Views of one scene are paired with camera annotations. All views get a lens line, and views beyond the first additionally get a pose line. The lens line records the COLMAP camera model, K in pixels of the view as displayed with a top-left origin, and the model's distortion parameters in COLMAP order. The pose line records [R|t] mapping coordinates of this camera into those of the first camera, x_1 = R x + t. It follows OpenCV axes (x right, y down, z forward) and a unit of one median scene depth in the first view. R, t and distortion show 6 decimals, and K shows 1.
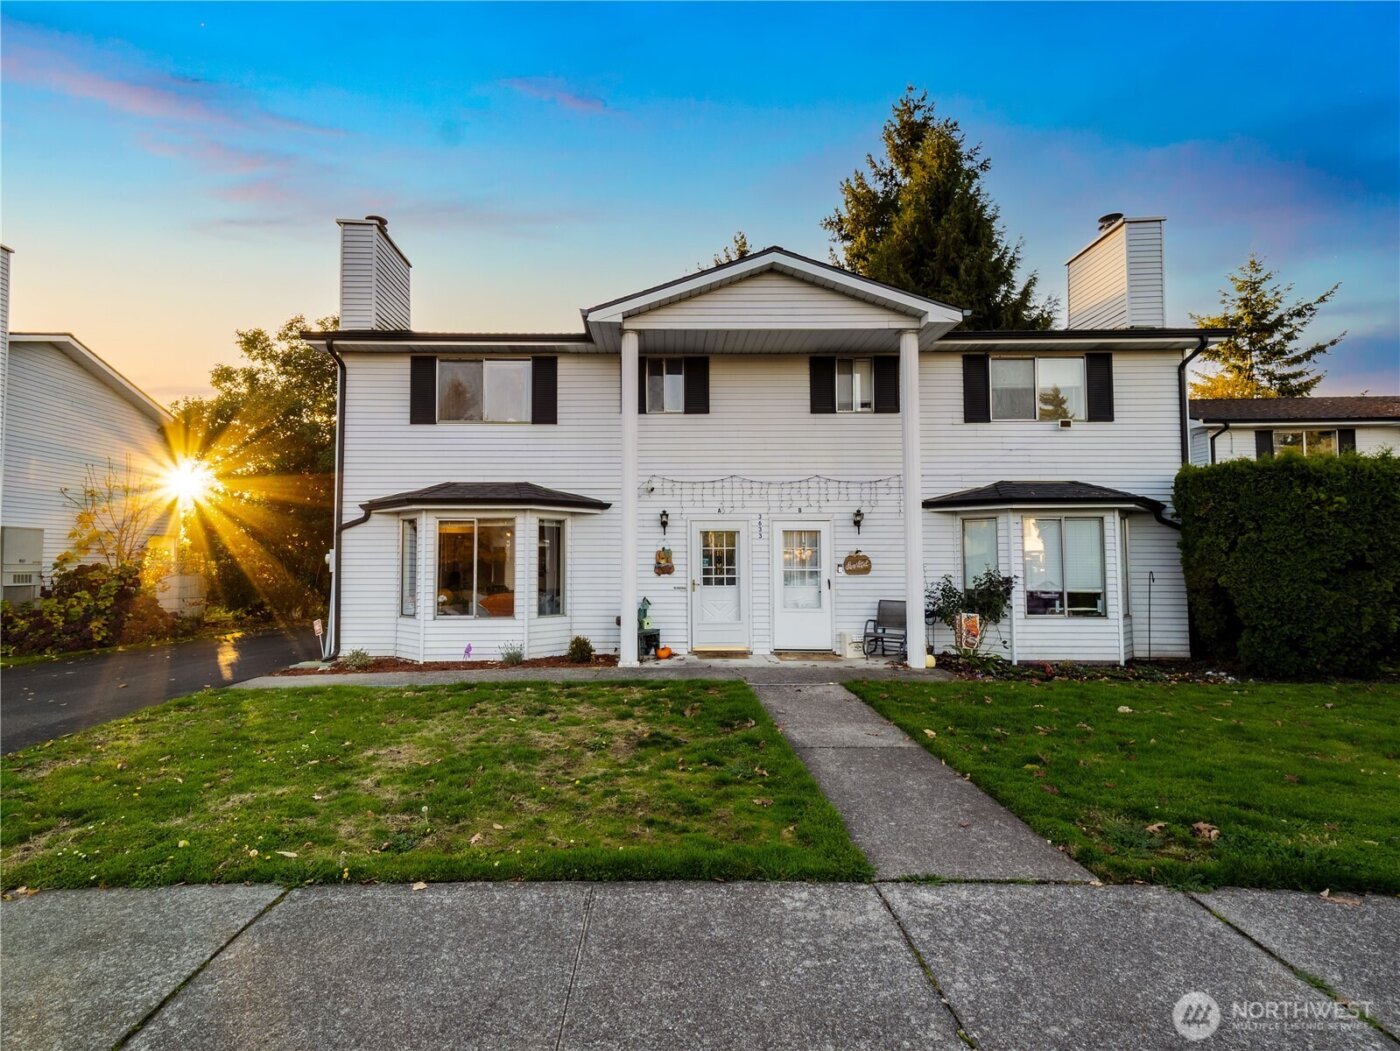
lens RADIAL K [[659.3, 0, 647.8], [0, 659.3, 527.9], [0, 0, 1]] dist [0.050913, -0.000421]
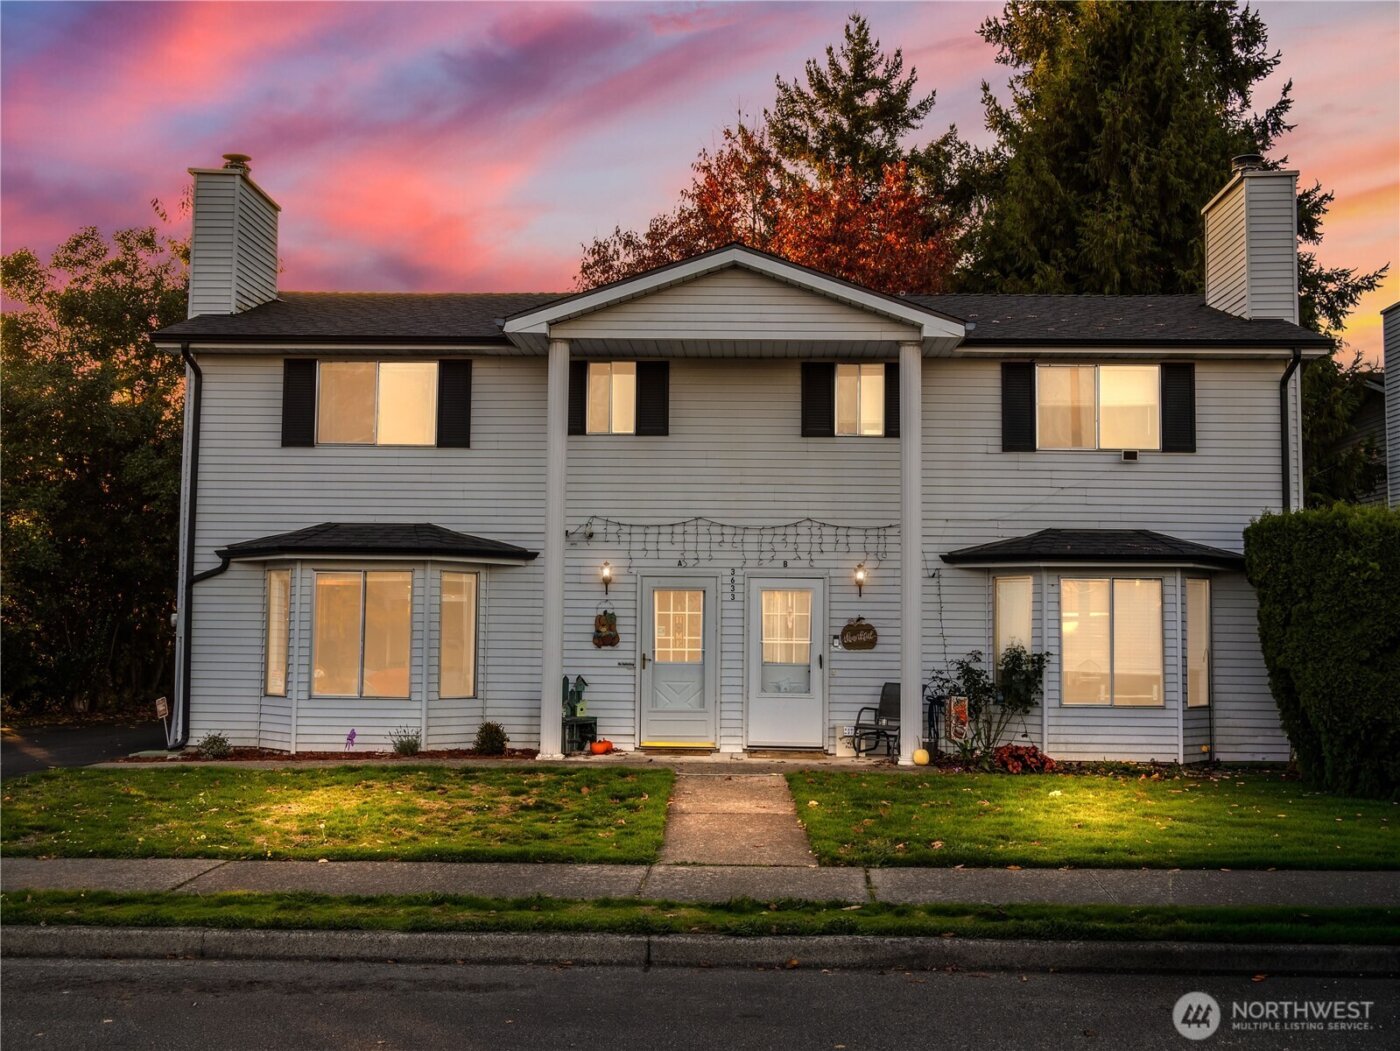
lens RADIAL K [[1448.8, 0, 679.1], [0, 1448.8, 522.5], [0, 0, 1]] dist [0.027672, 0.017708]
pose [[0.999288, 0.010271, -0.036296, 0.169234], [-0.011117, 0.999670, -0.023177, -0.034638], [0.036046, 0.023564, 0.999072, -0.678669]]
